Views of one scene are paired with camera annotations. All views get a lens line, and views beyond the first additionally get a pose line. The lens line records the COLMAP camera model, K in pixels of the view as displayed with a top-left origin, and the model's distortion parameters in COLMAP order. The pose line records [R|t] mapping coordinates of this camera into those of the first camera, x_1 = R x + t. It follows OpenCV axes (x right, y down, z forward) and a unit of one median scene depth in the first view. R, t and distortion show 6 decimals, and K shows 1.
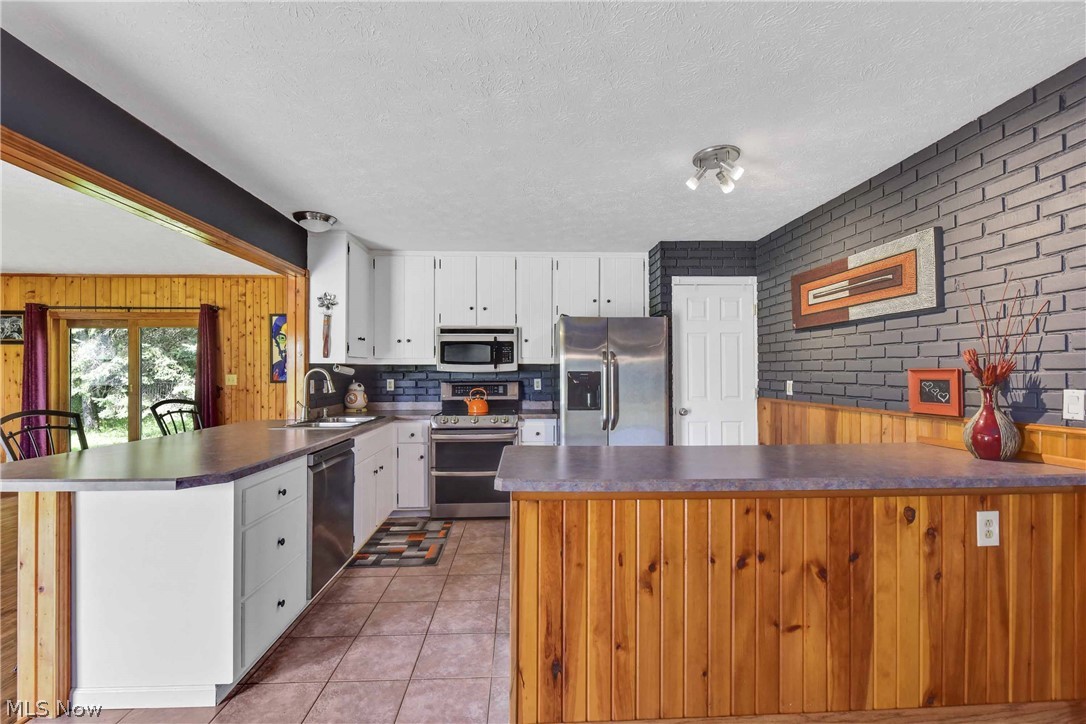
lens RADIAL K [[463.4, 0, 542.7], [0, 463.4, 372.2], [0, 0, 1]] dist [0.001963, -0.004089]
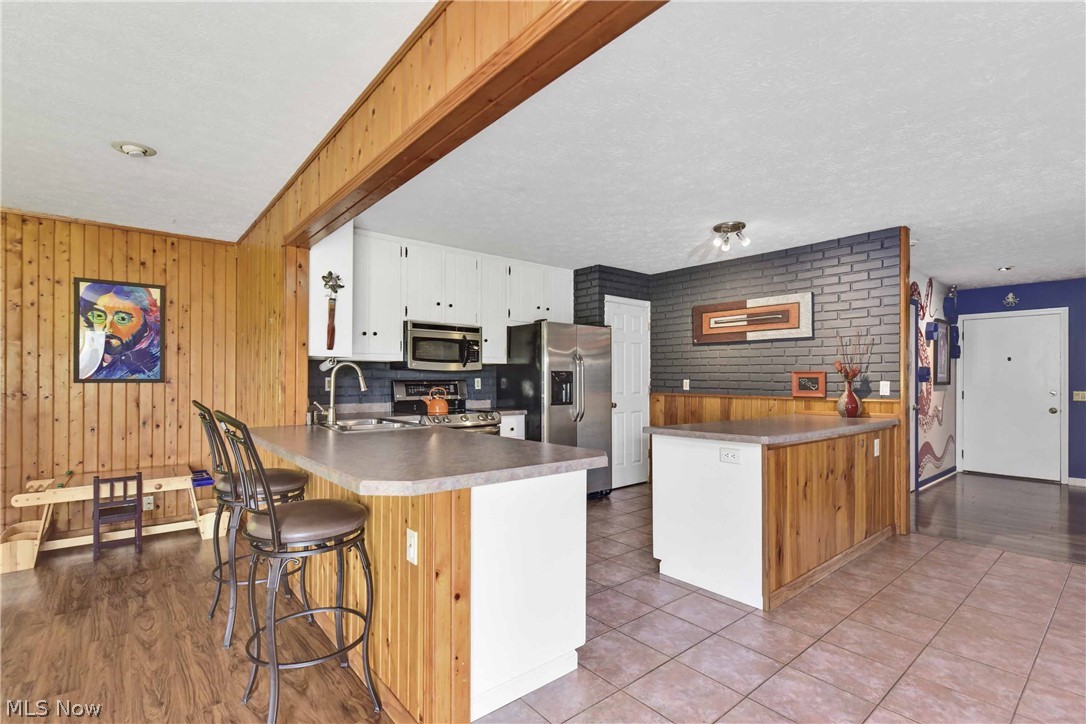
lens RADIAL K [[498.2, 0, 543.6], [0, 498.2, 378.4], [0, 0, 1]] dist [0.003130, 0.000132]
pose [[0.798146, 0.006338, 0.602431, -0.706057], [-0.007656, 0.999971, -0.000377, 0.017754], [-0.602416, -0.004311, 0.798171, 0.051678]]
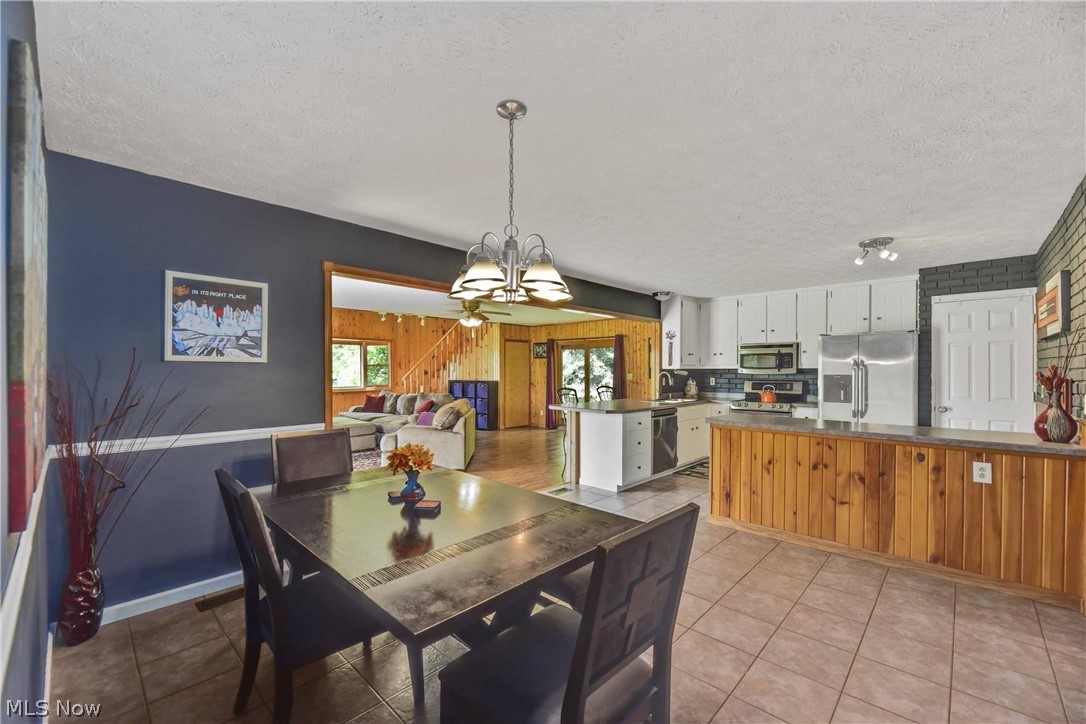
lens RADIAL K [[447.7, 0, 543.0], [0, 447.7, 362.0], [0, 0, 1]] dist [0.000028, -0.000108]
pose [[0.695548, -0.008560, -0.718428, 0.457768], [-0.001552, 0.999909, -0.013417, -0.021501], [0.718478, 0.010448, 0.695471, -0.596871]]
